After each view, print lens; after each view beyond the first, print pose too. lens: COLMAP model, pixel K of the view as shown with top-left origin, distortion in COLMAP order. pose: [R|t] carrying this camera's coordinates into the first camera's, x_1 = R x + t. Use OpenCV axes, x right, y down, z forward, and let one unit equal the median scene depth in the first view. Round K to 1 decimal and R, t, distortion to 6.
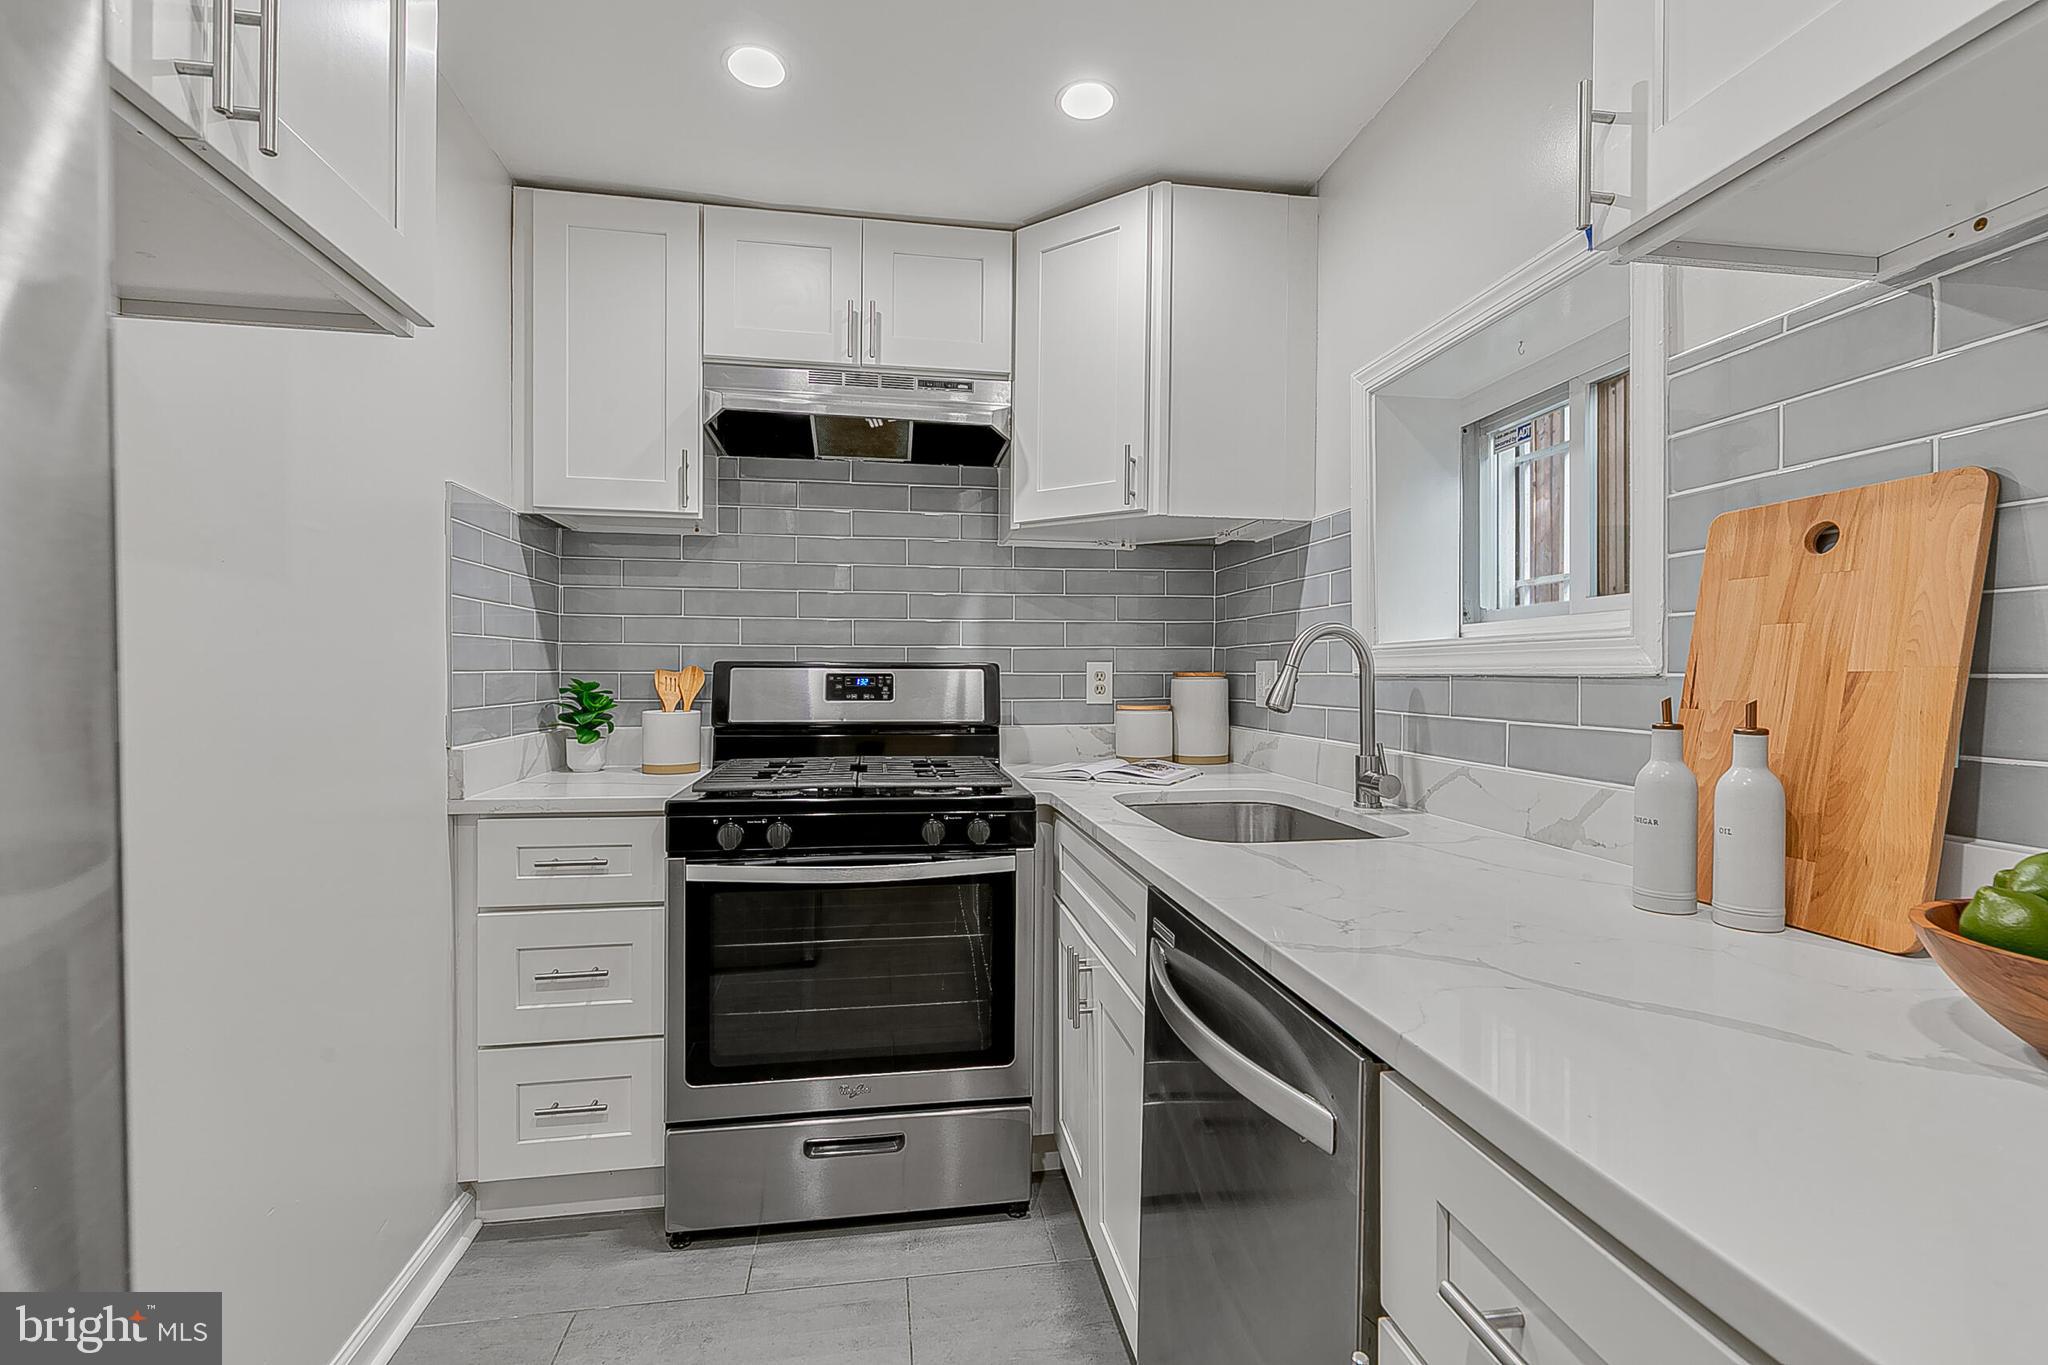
lens RADIAL K [[894.6, 0, 1024.0], [0, 894.6, 682.5], [0, 0, 1]] dist [0.000523, 0.000043]
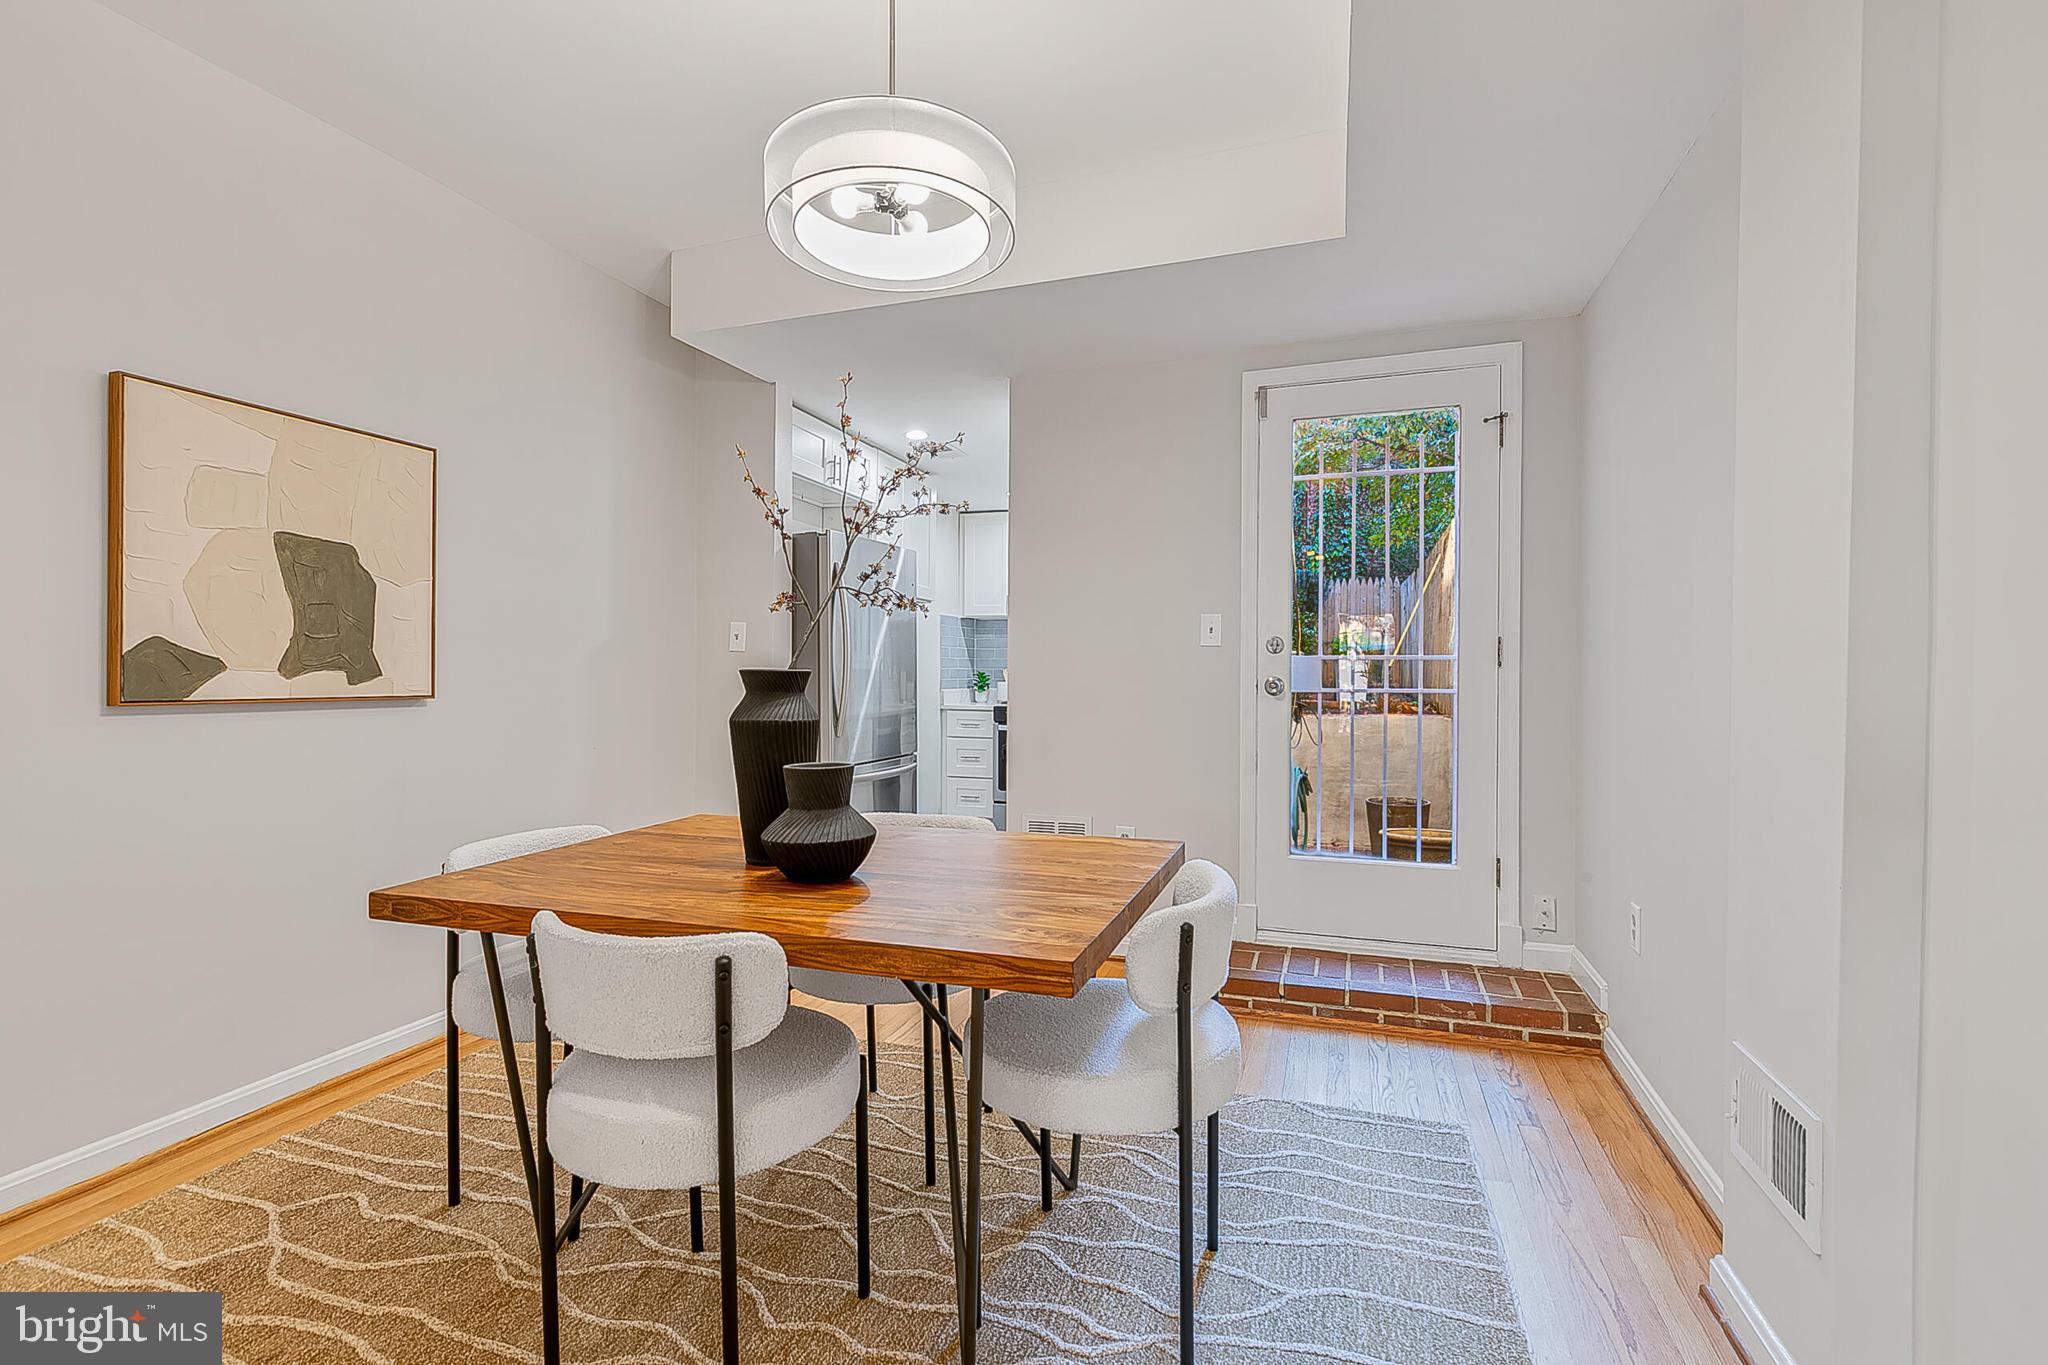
lens RADIAL K [[894.6, 0, 1024.0], [0, 894.6, 682.5], [0, 0, 1]] dist [0.000523, 0.000043]
pose [[0.869427, 0.003081, -0.494052, 1.150126], [-0.001749, 0.999993, 0.003159, 0.023765], [0.494059, -0.001883, 0.869426, -1.585180]]
